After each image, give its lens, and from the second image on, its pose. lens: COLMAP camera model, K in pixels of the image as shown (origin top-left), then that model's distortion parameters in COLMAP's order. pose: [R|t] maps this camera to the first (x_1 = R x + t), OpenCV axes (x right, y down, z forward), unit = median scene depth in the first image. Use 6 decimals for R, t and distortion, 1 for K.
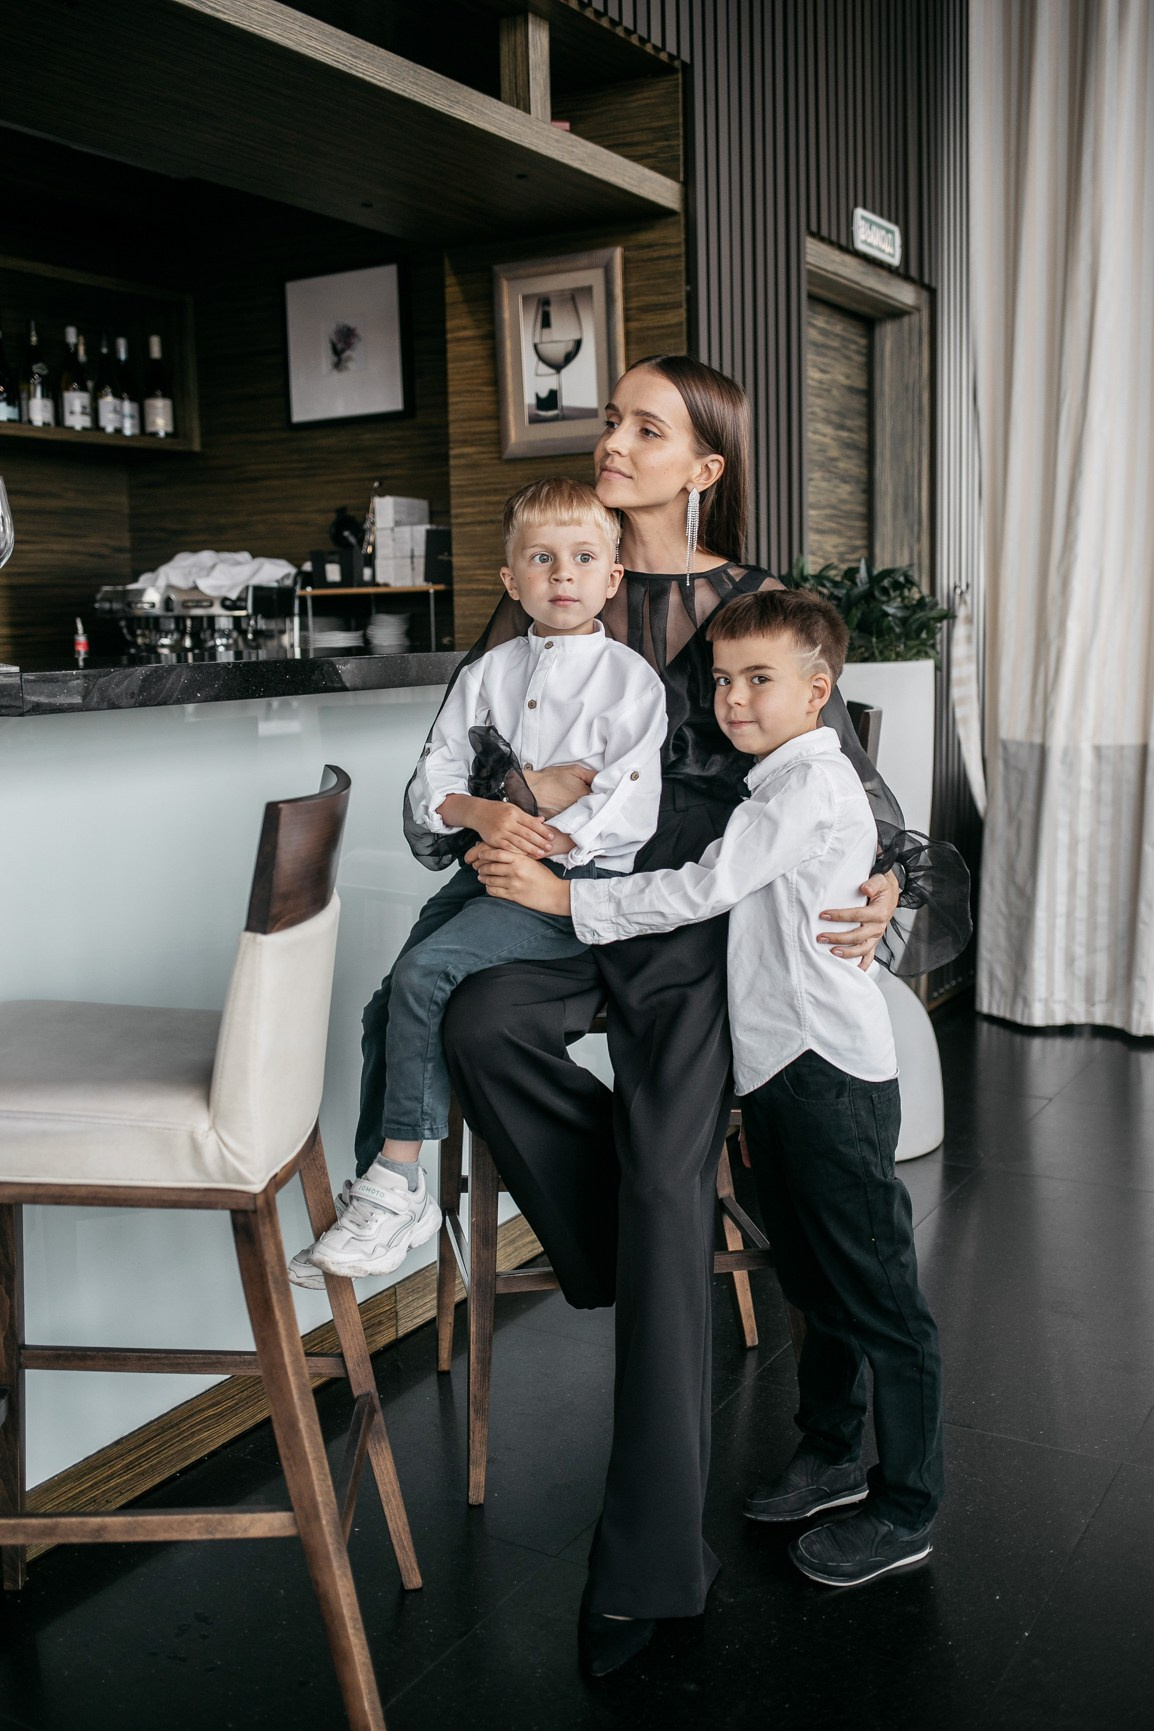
lens RADIAL K [[1710.5, 0, 577.0], [0, 1710.5, 865.5], [0, 0, 1]] dist [-0.071881, -0.008745]
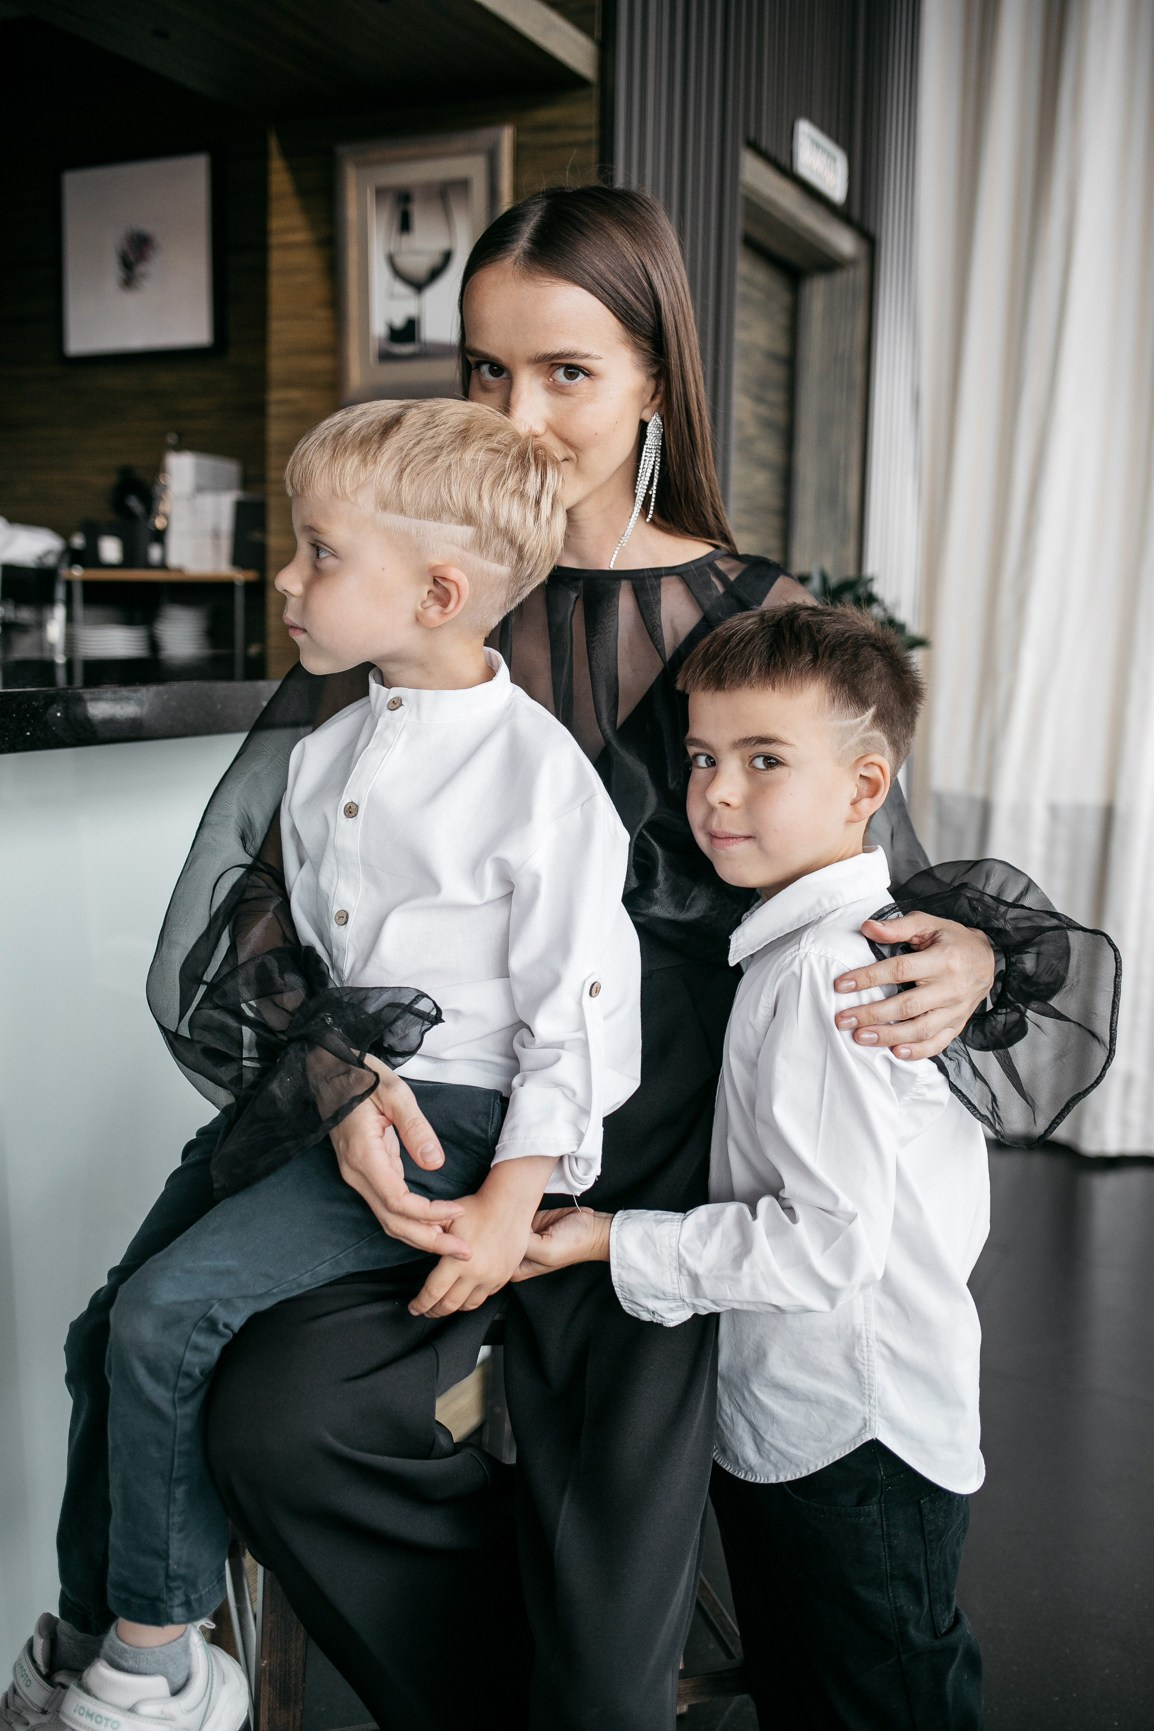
lens RADIAL K [[1710.5, 0, 577.0], [0, 1710.5, 865.5], [0, 0, 1]] dist [-0.071881, -0.008745]
pose [[0.993934, 0.029634, 0.105914, -0.013262], [-0.030007, 0.999548, 0.001929, -0.043340], [-0.105809, -0.005095, 0.994373, 0.250299]]
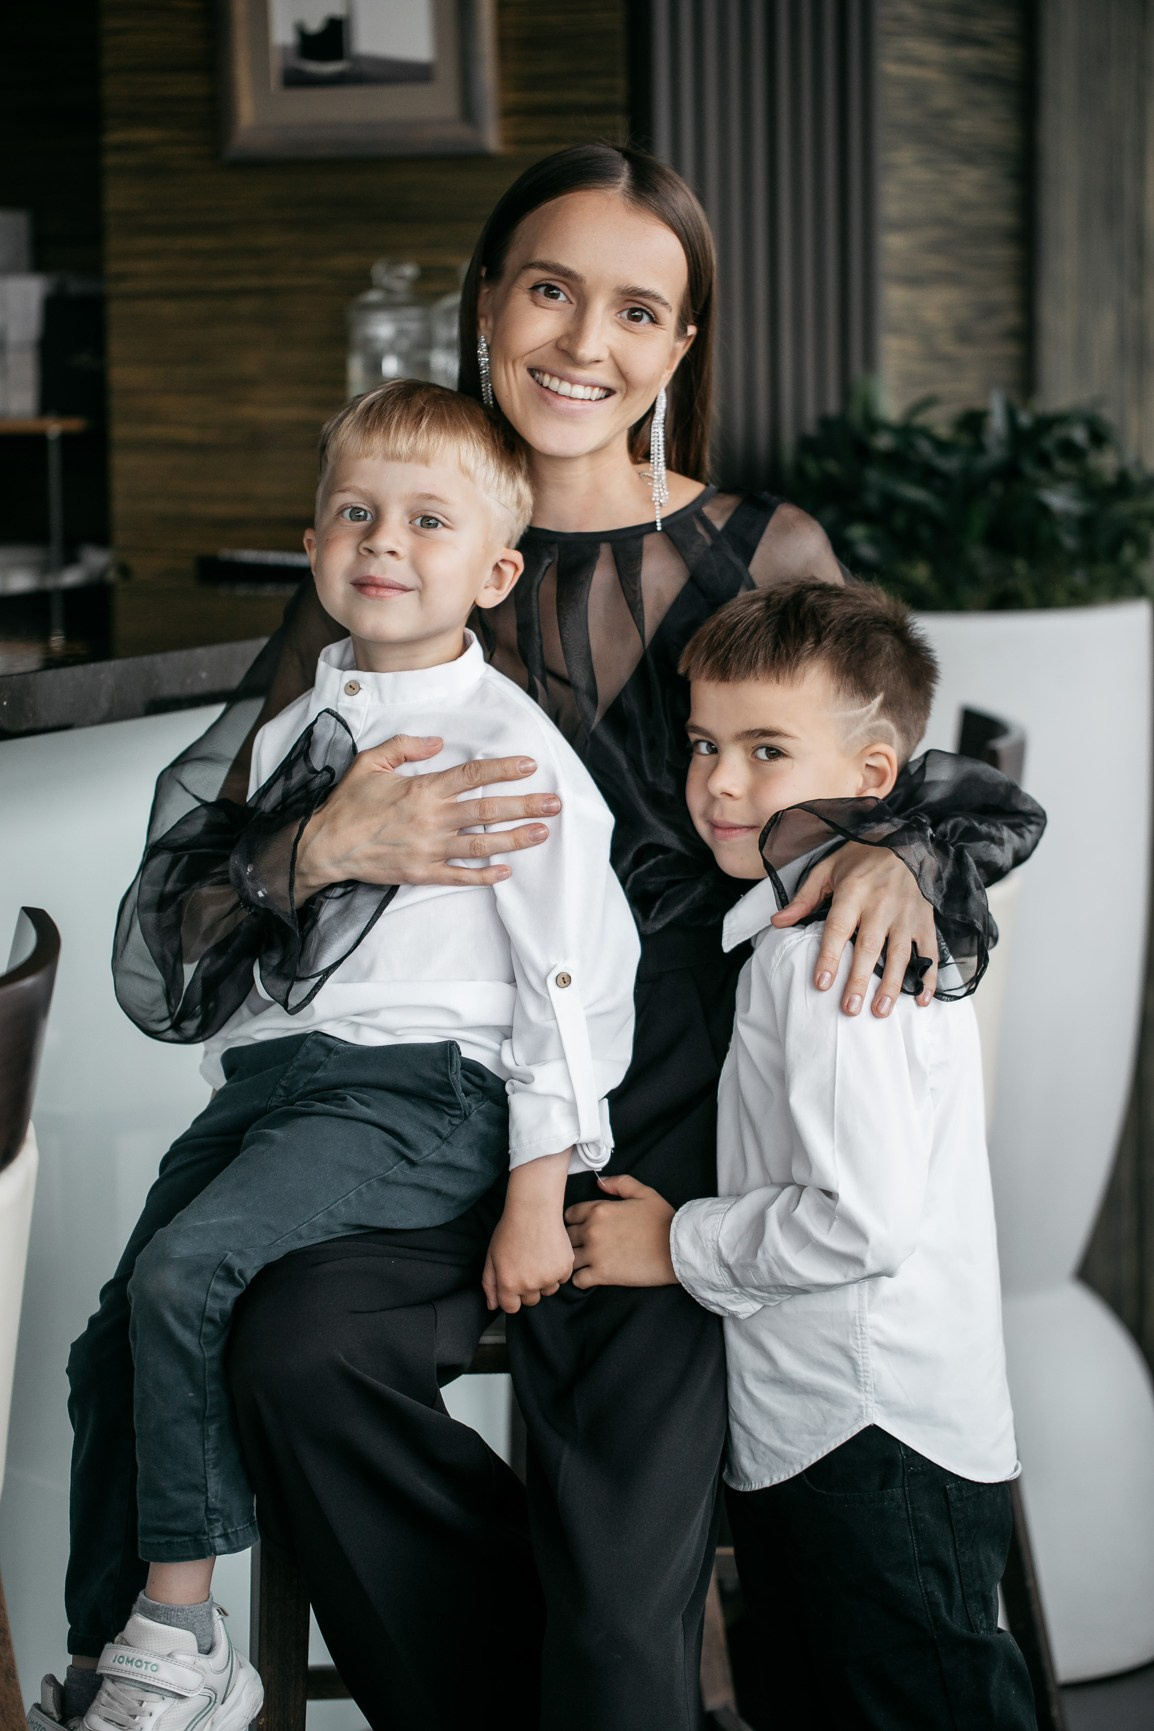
lens RADIAL K [[5063.9, 0, 577.0], [0, 5063.9, 865.5], [0, 0, 1]] dist [0.024639, -2.907952]
pose [[0.997970, 0.003566, 0.063583, -0.034643], [-0.002128, 0.999741, -0.022668, -0.017523], [-0.063647, 0.022487, 0.997719, -0.368145]]
